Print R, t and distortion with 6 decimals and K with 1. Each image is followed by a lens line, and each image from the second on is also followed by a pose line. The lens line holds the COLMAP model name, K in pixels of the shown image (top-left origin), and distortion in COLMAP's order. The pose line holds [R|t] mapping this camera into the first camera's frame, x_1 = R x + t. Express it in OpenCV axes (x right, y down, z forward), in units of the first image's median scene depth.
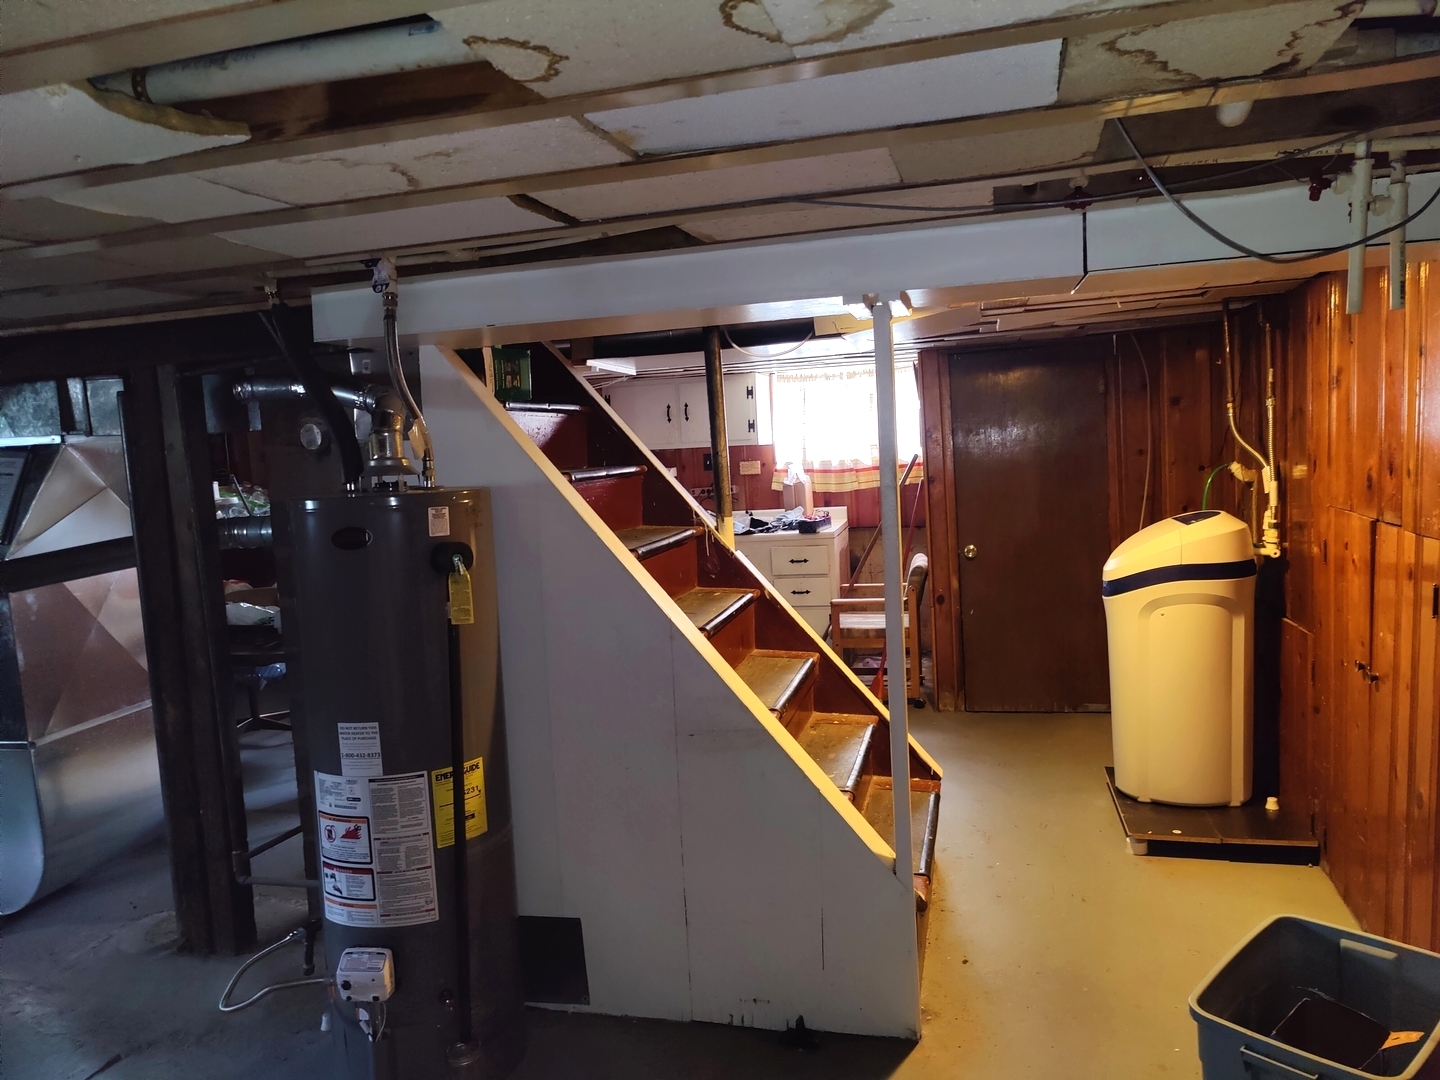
lens RADIAL K [[1000.0, 0, 724.2], [0, 1000.0, 538.5], [0, 0, 1]] dist [0.042922, -0.037019]
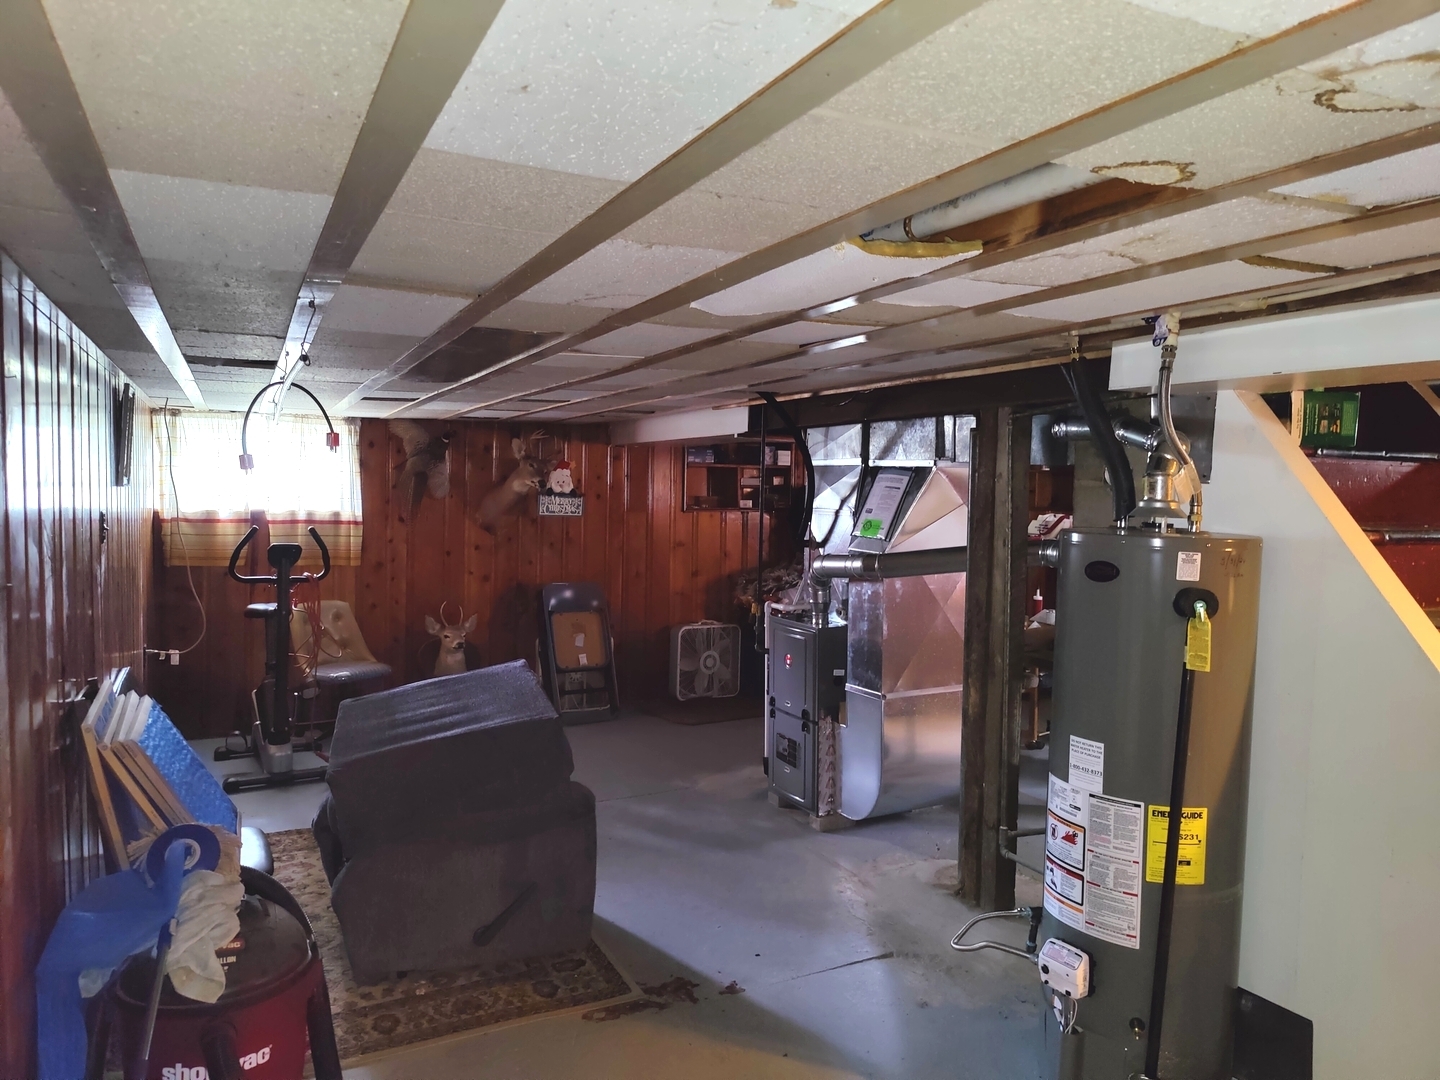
lens RADIAL K [[1000.0, 0, 715.6], [0, 1000.0, 542.3], [0, 0, 1]] dist [0.042922, -0.037019]
pose [[0.655226, 0.112315, -0.747037, 0.155677], [-0.127207, 0.991169, 0.037446, -0.017504], [0.744646, 0.070493, 0.663727, -0.037537]]
